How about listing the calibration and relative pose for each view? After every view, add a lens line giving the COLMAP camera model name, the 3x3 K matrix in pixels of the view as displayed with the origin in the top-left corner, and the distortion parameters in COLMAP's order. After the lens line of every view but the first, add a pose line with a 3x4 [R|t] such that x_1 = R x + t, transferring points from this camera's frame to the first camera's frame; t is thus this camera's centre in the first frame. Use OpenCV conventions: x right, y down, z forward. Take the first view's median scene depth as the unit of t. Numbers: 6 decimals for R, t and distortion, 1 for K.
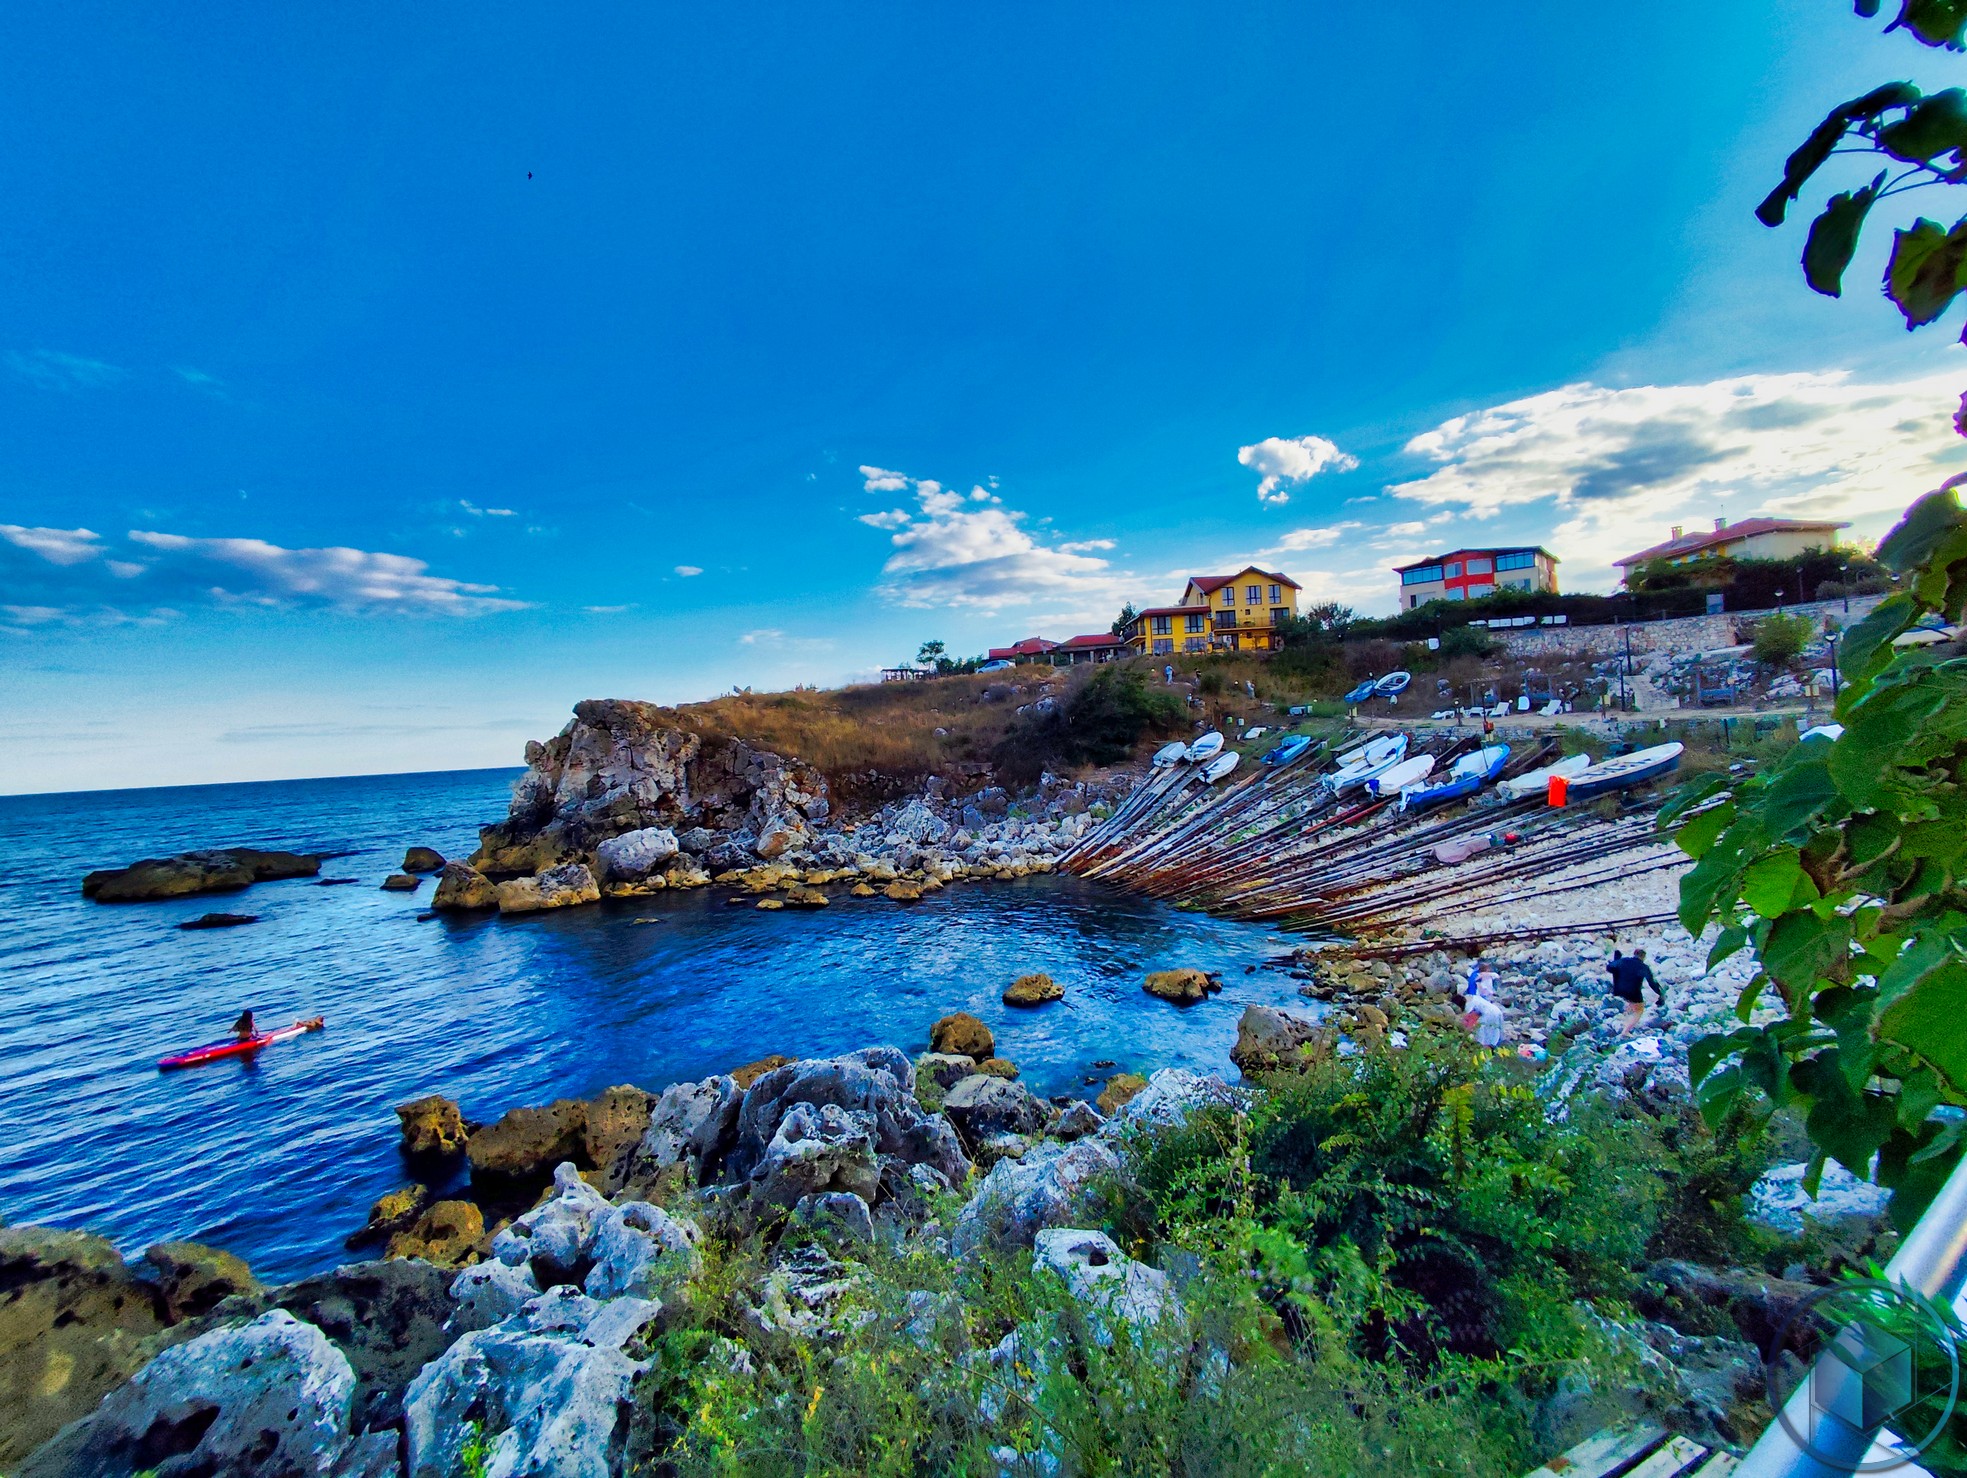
lens RADIAL K [[878.2, 0, 968.1], [0, 878.2, 740.1], [0, 0, 1]] dist [-0.002371, -0.000871]
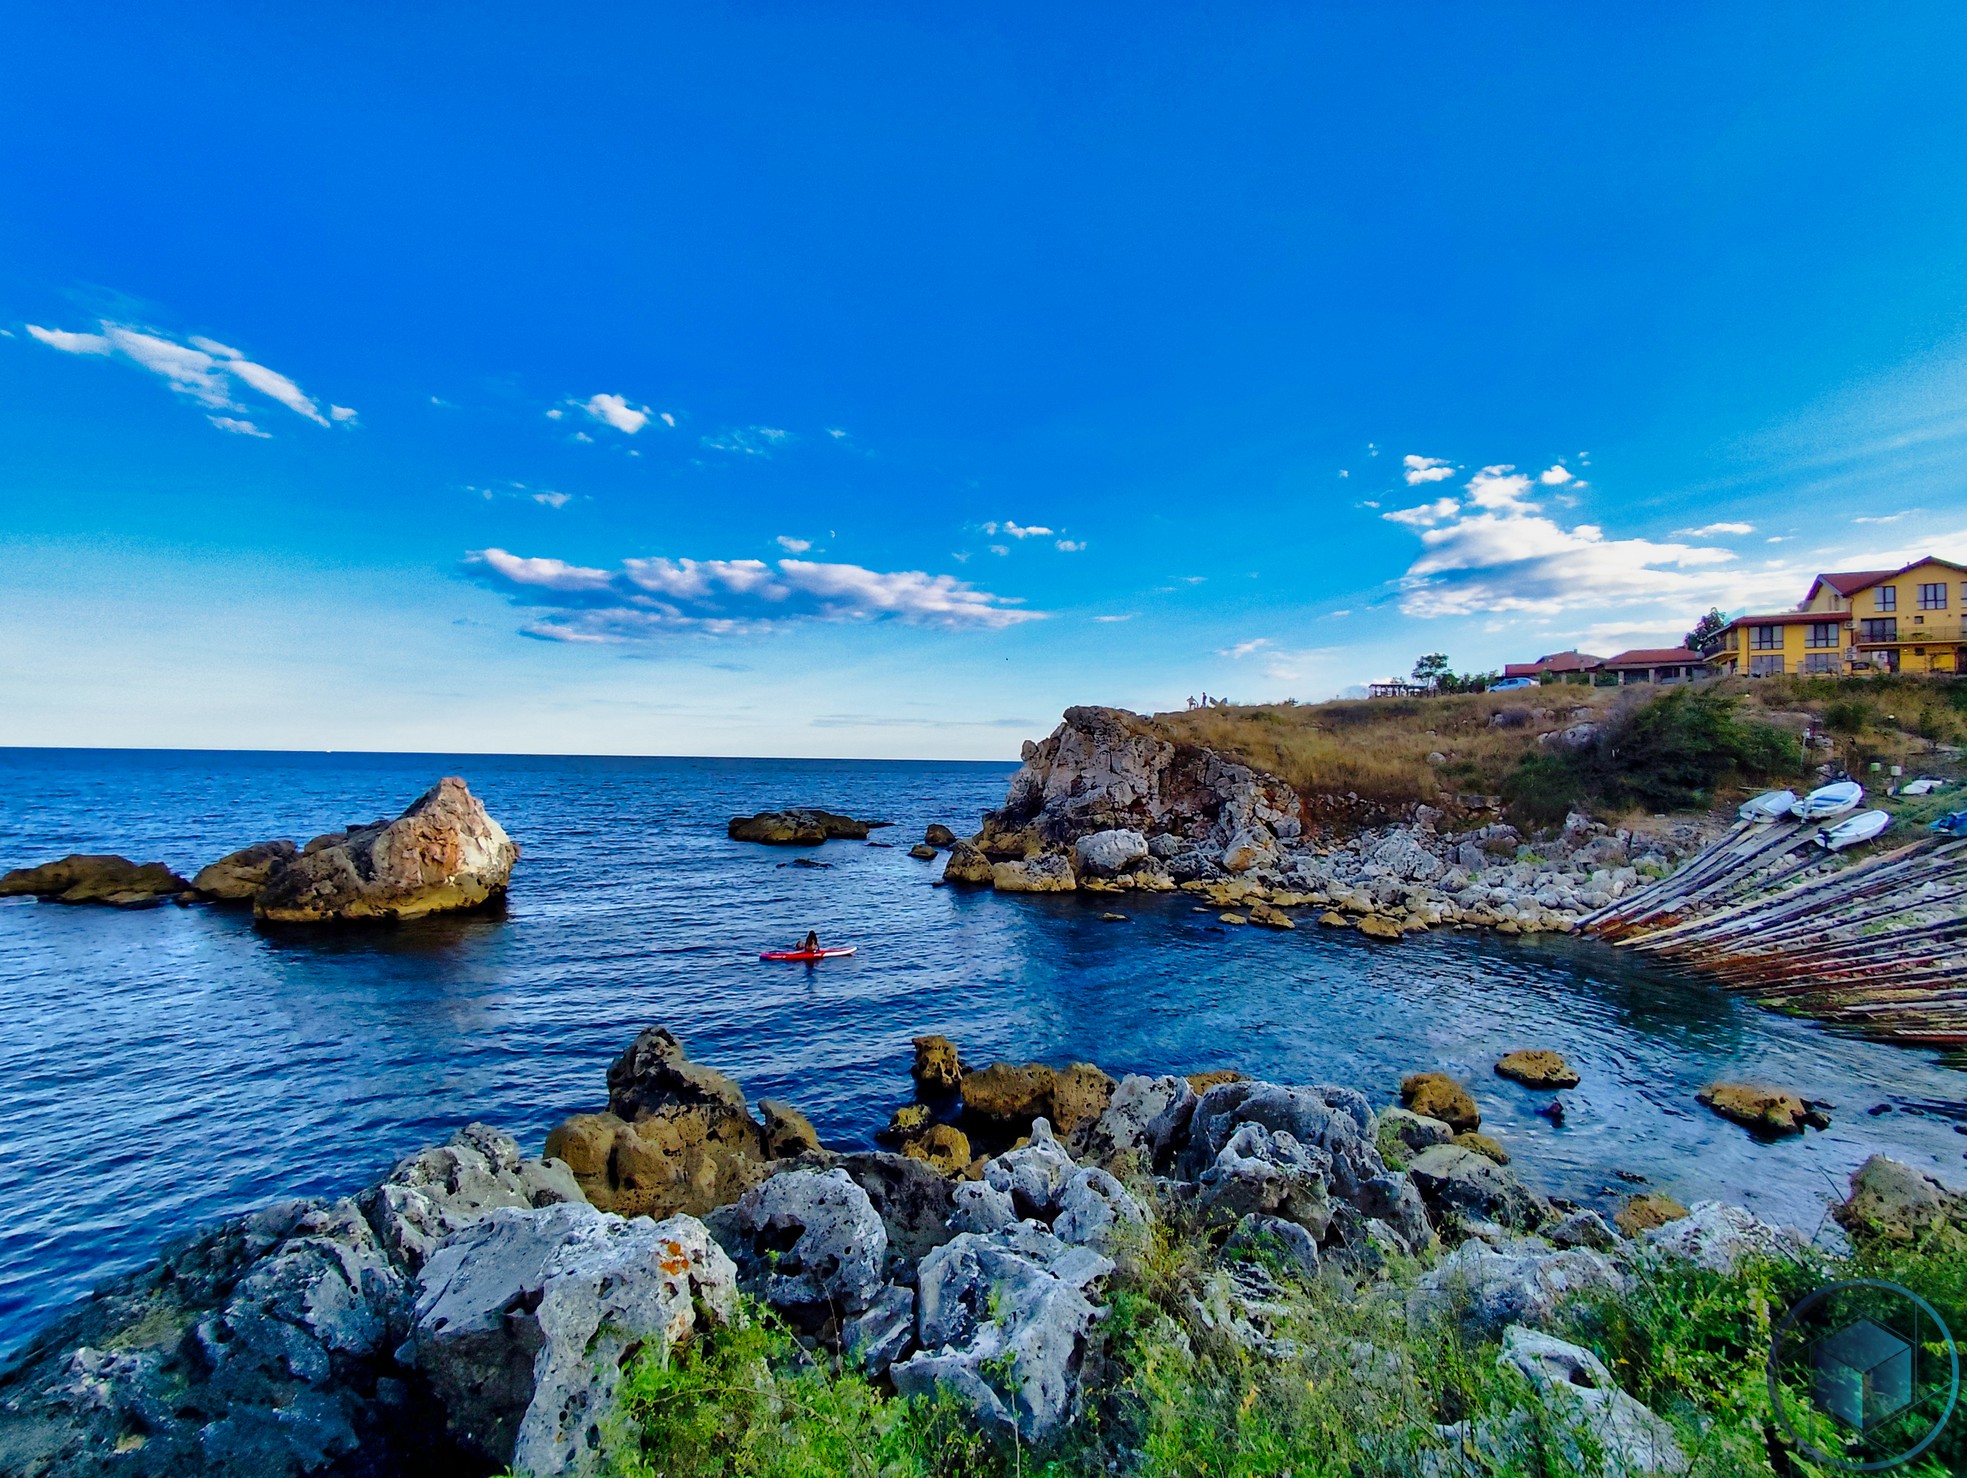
lens RADIAL K [[875.7, 0, 983.5], [0, 875.7, 739.0], [0, 0, 1]] dist [-0.004210, -0.001212]
pose [[0.870752, 0.056761, -0.488436, 0.001965], [-0.062934, 0.998011, 0.003785, -0.003686], [0.487679, 0.027443, 0.872592, -0.013476]]
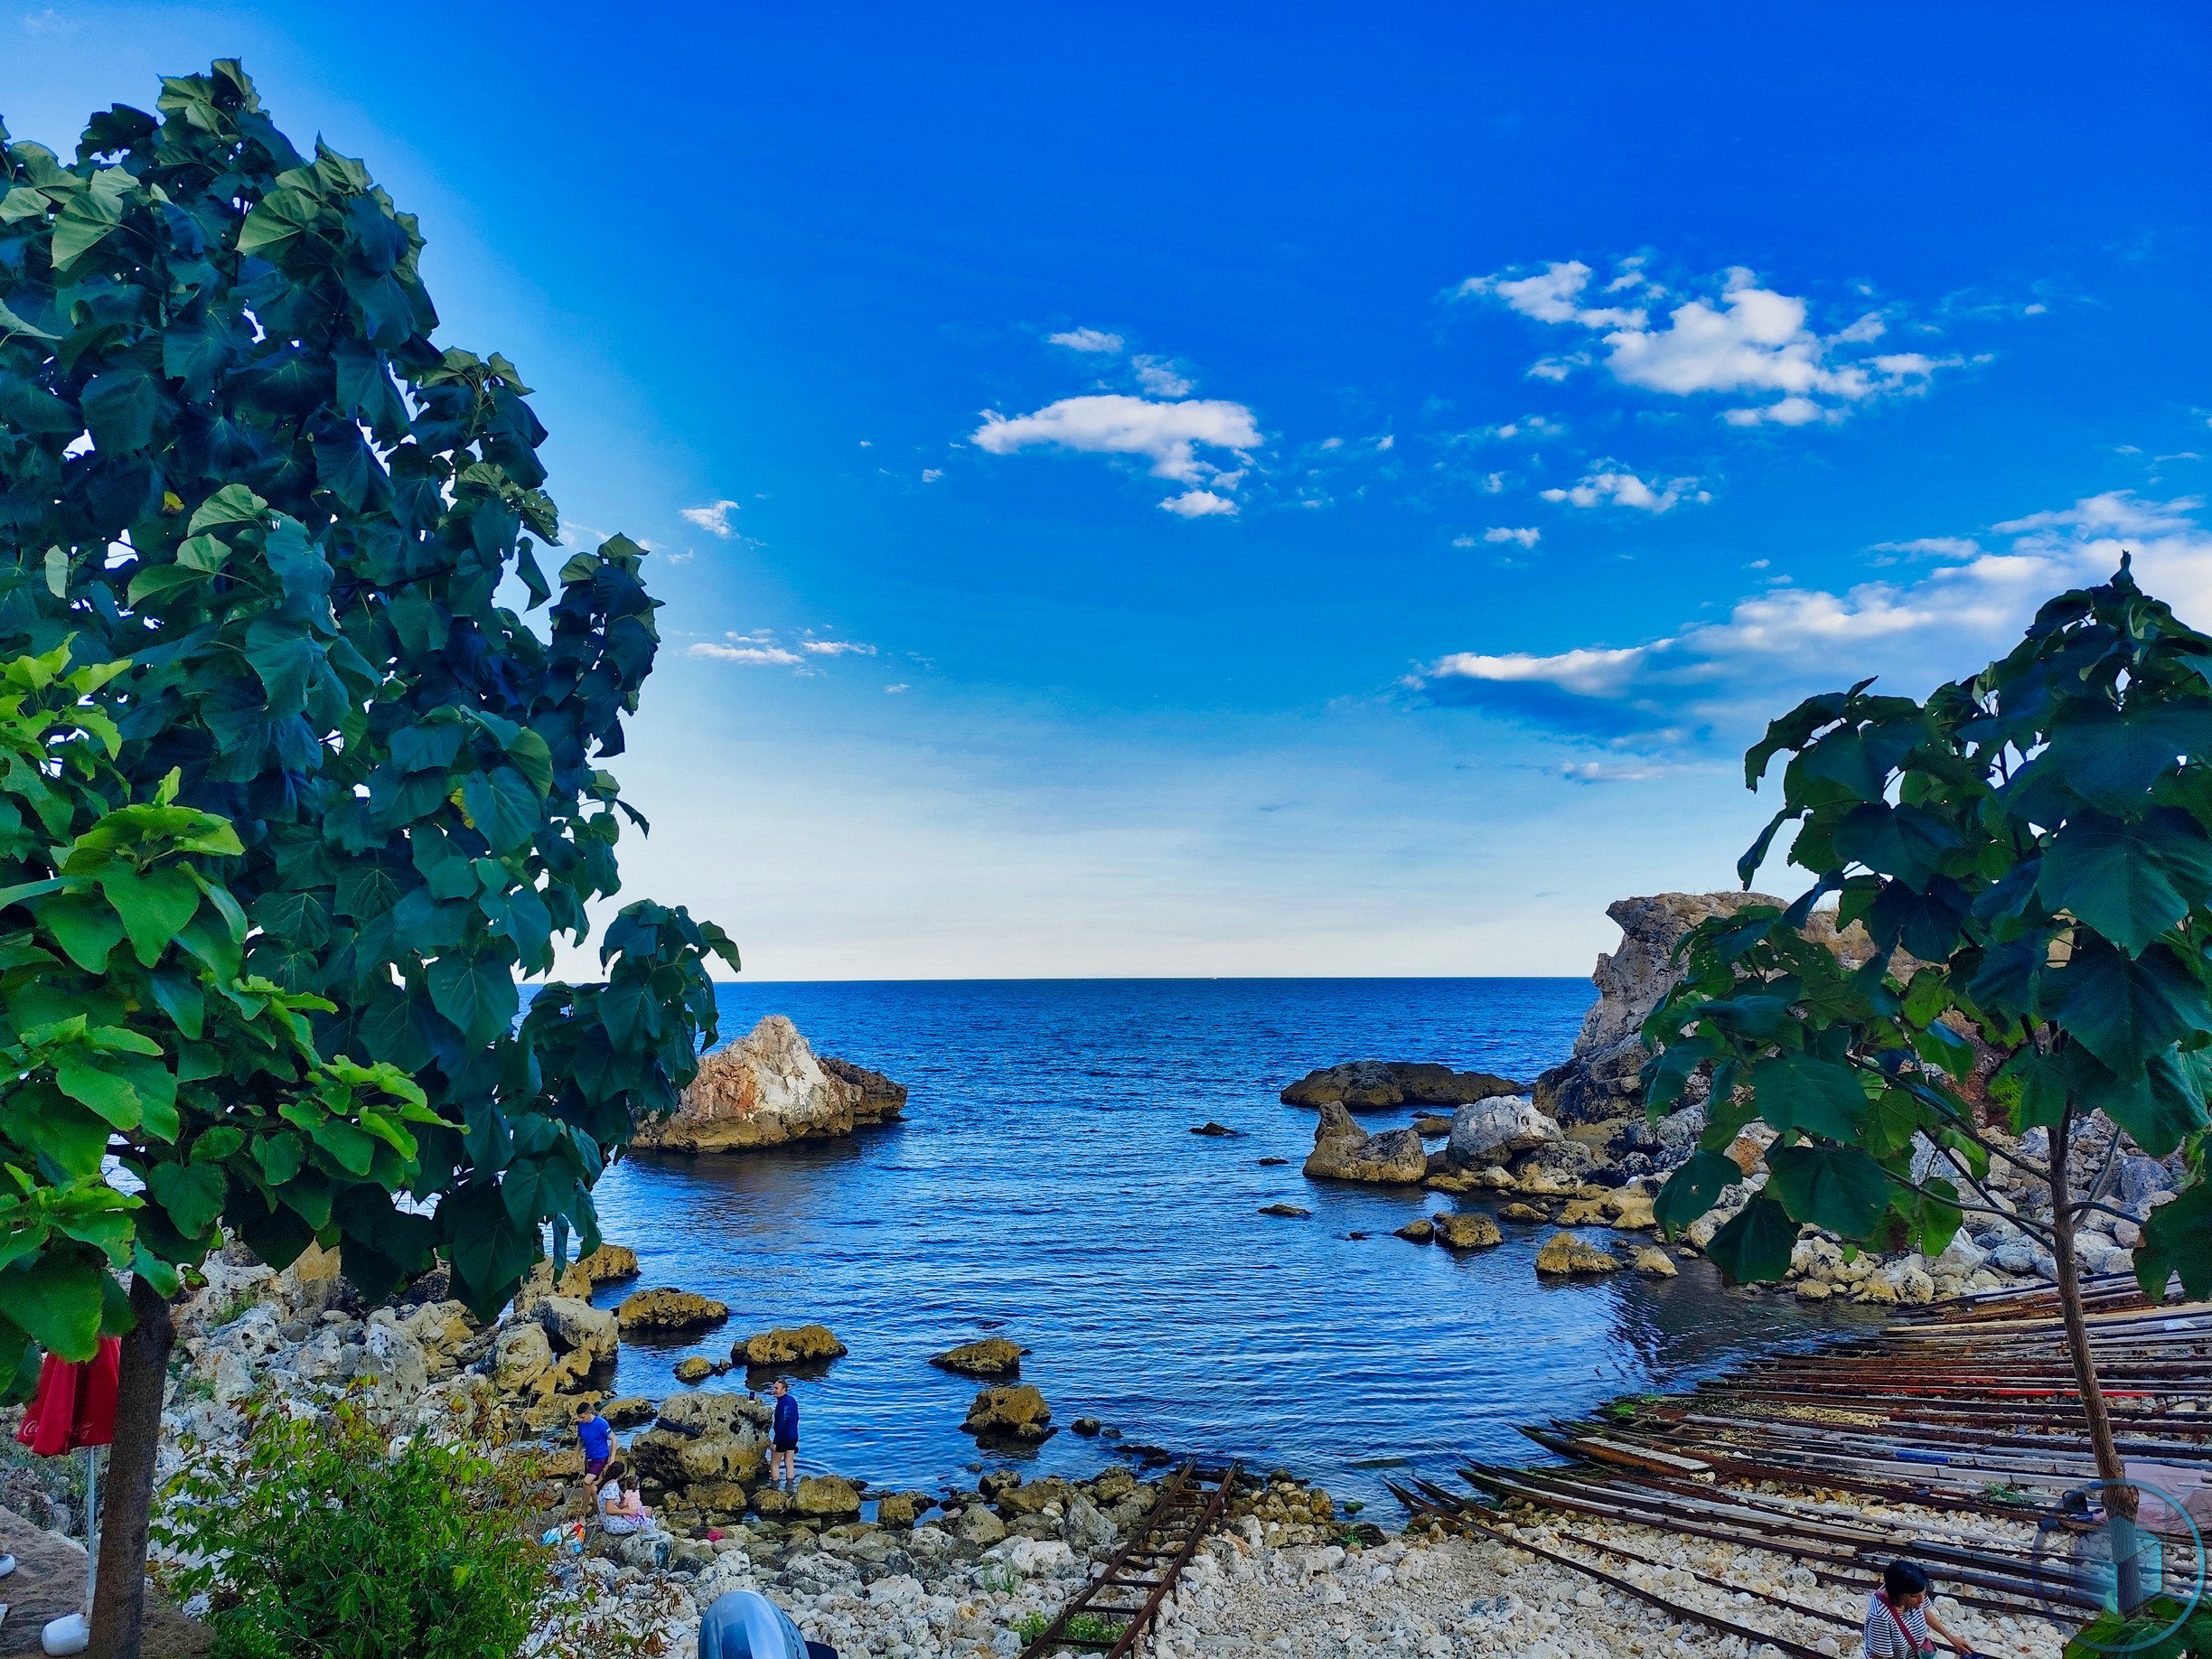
lens RADIAL K [[1467.6, 0, 1110.7], [0, 1467.6, 816.2], [0, 0, 1]] dist [0.009722, -0.018469]
pose [[0.296534, -0.050793, -0.953670, 0.947971], [-0.013662, 0.998257, -0.057416, -0.068212], [0.954924, 0.030055, 0.295324, 0.536580]]
